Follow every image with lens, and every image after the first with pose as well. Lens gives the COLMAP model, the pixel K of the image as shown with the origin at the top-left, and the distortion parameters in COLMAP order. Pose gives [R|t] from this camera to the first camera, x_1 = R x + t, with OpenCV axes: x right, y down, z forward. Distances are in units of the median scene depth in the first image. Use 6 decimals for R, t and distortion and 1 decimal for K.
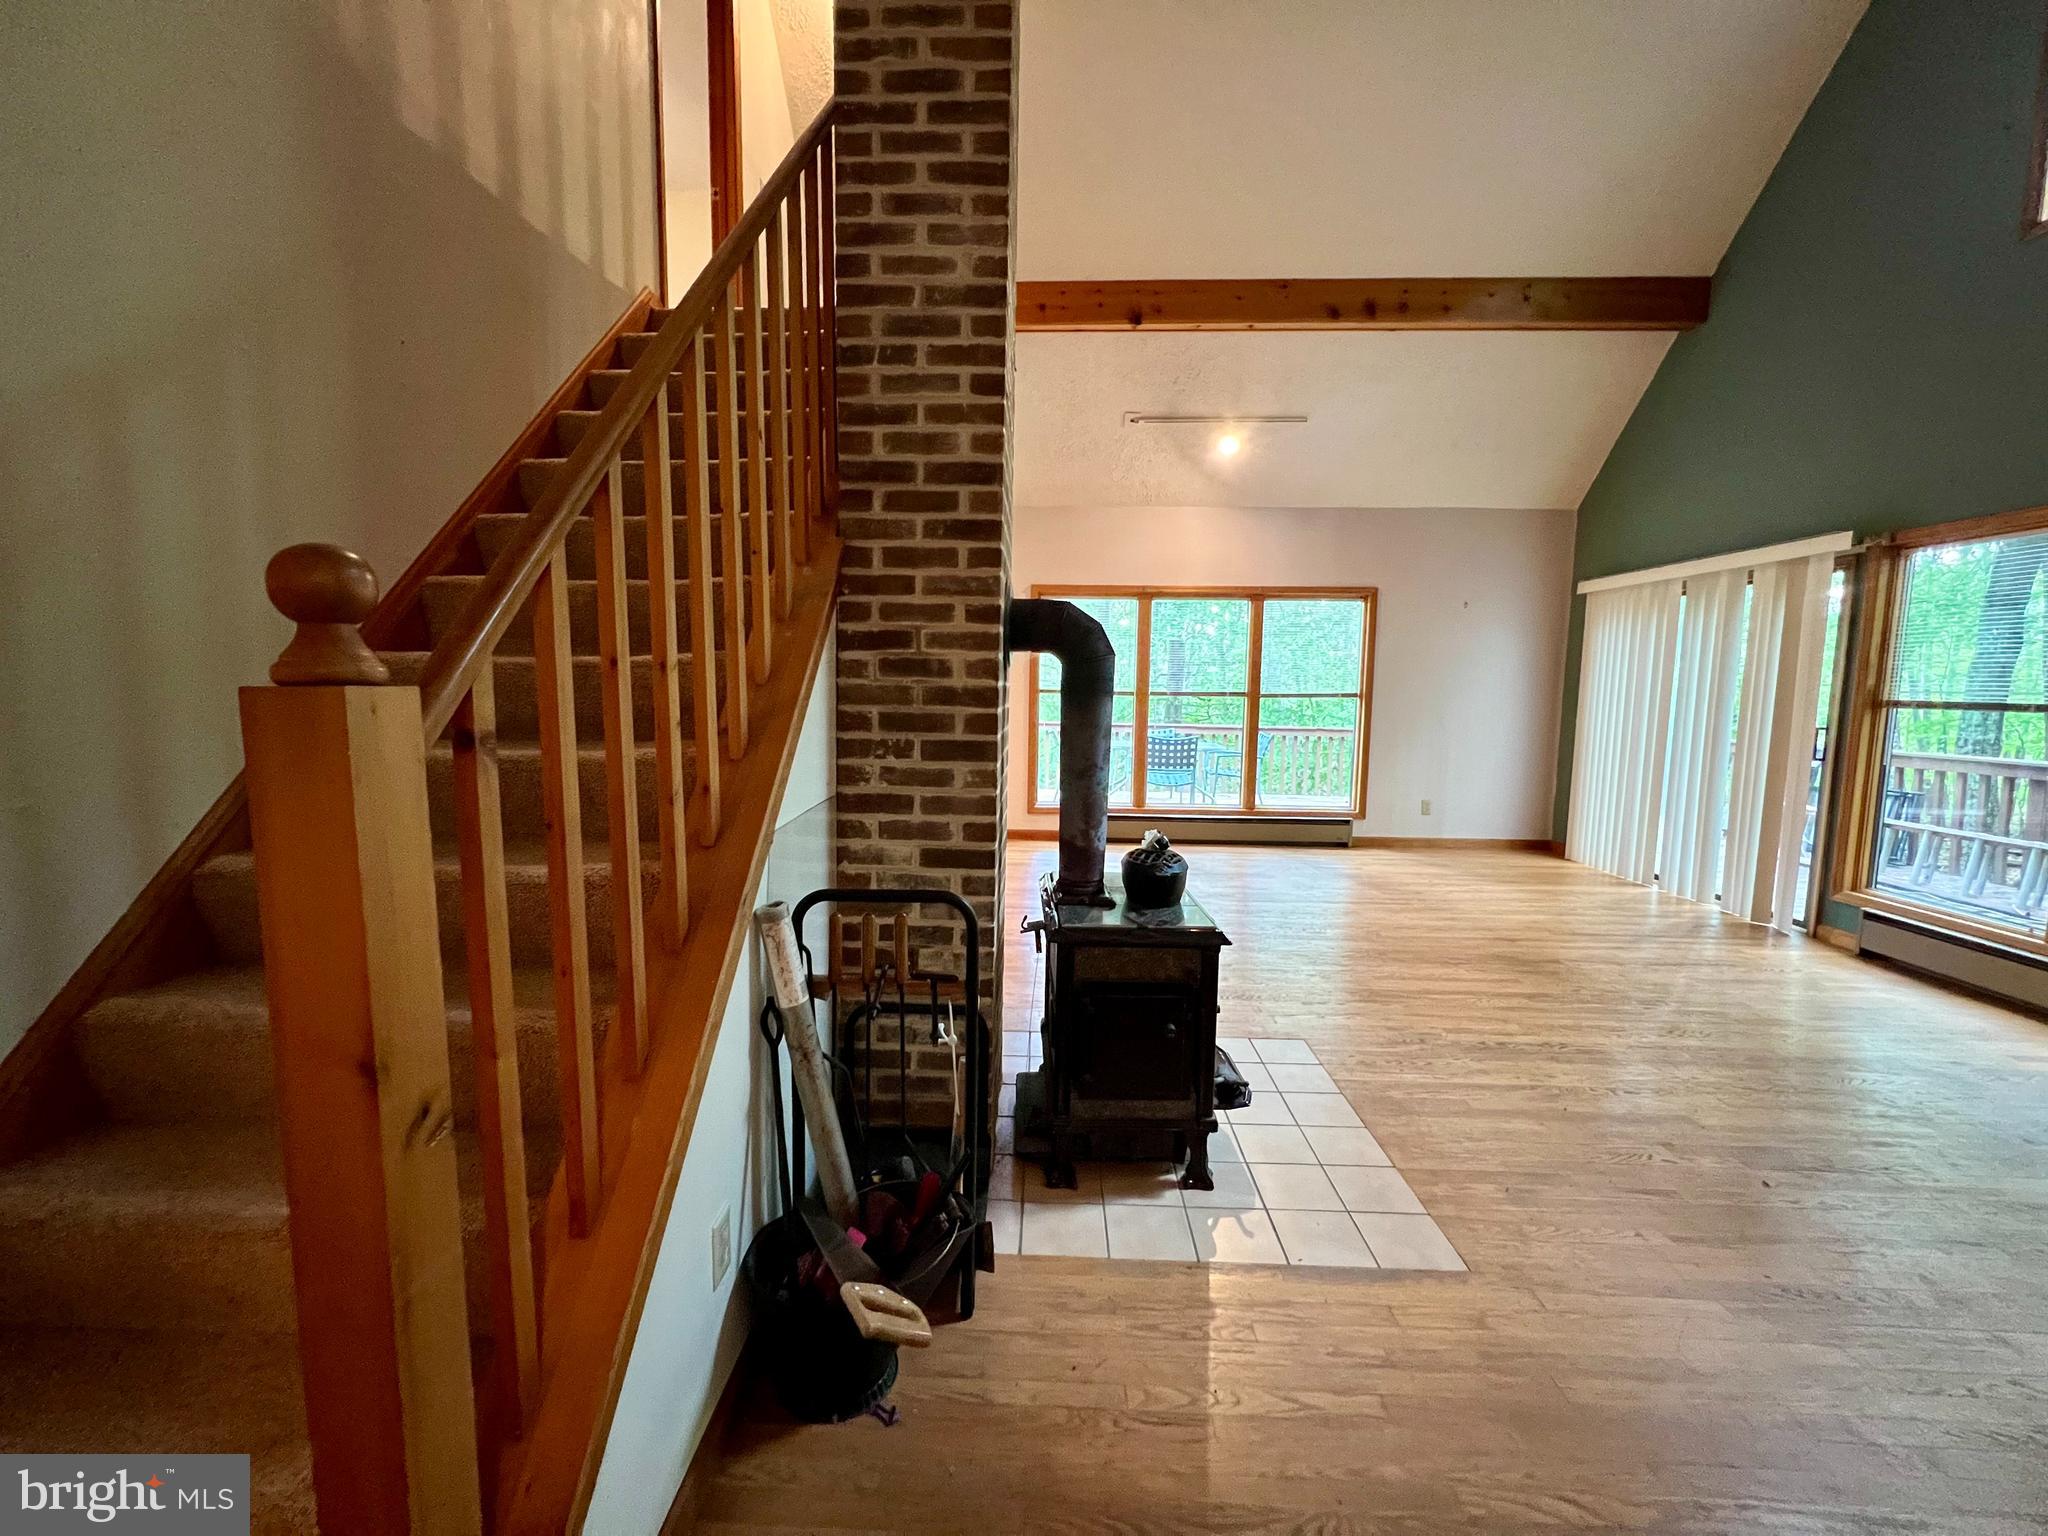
lens RADIAL K [[822.5, 0, 1021.8], [0, 822.5, 767.6], [0, 0, 1]] dist [-0.001273, 0.000636]
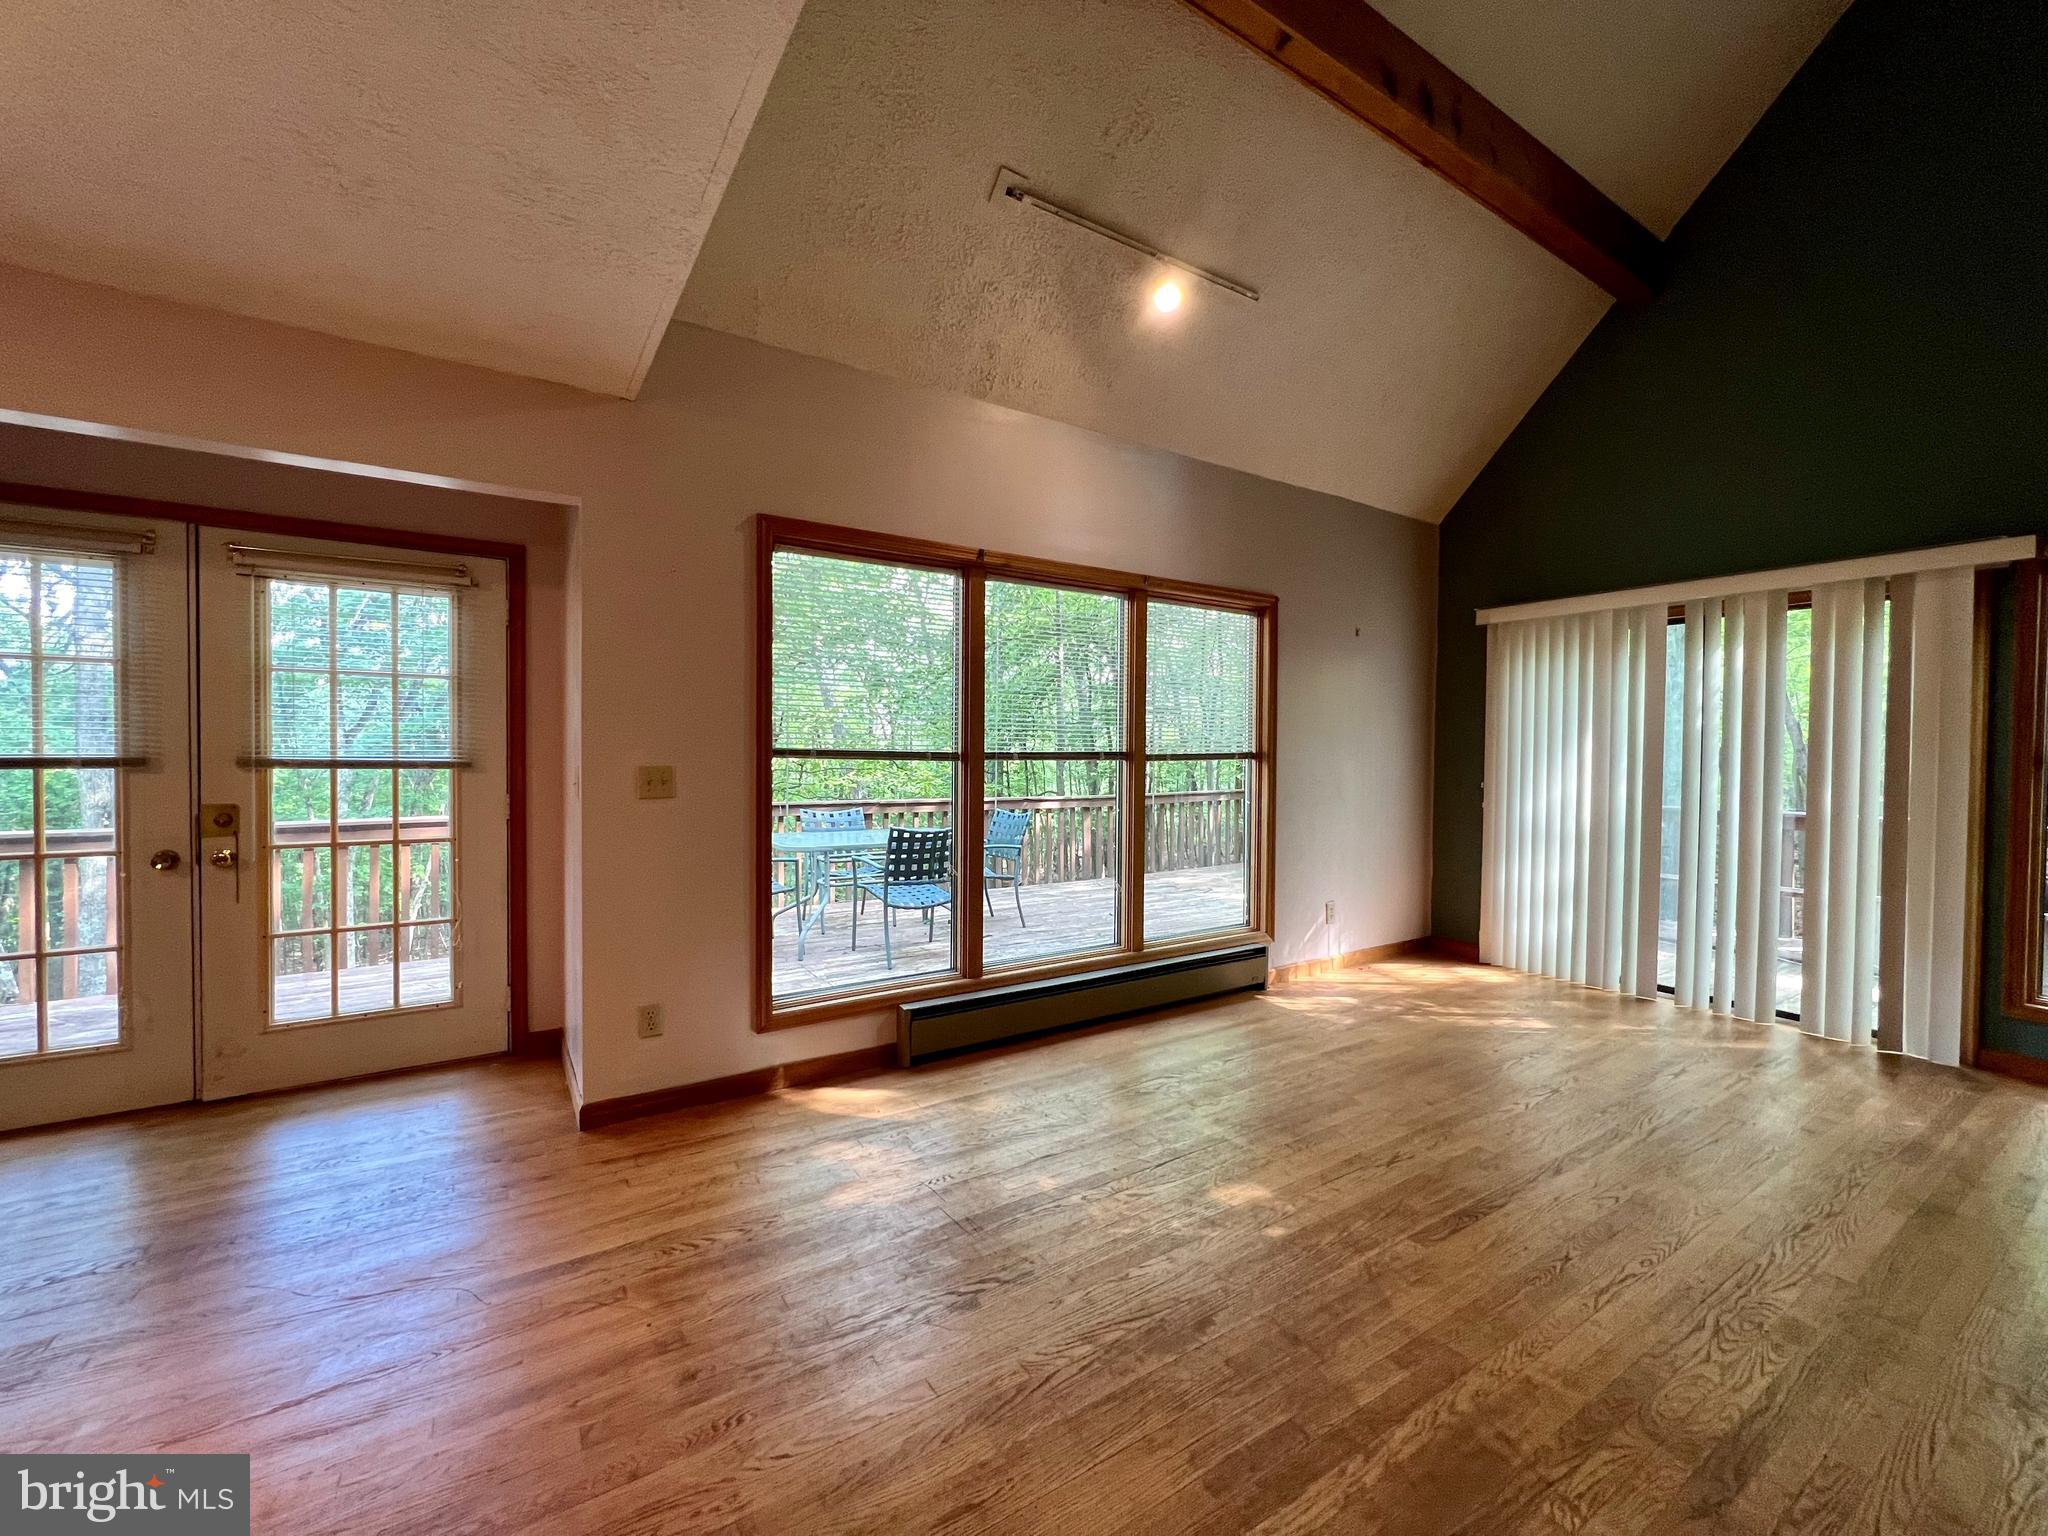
lens RADIAL K [[822.5, 0, 1021.8], [0, 822.5, 767.6], [0, 0, 1]] dist [-0.001273, 0.000636]
pose [[0.826637, -0.015533, 0.562520, -0.132209], [0.058378, 0.996593, -0.058269, -0.054783], [-0.559699, 0.081007, 0.824728, 0.606086]]
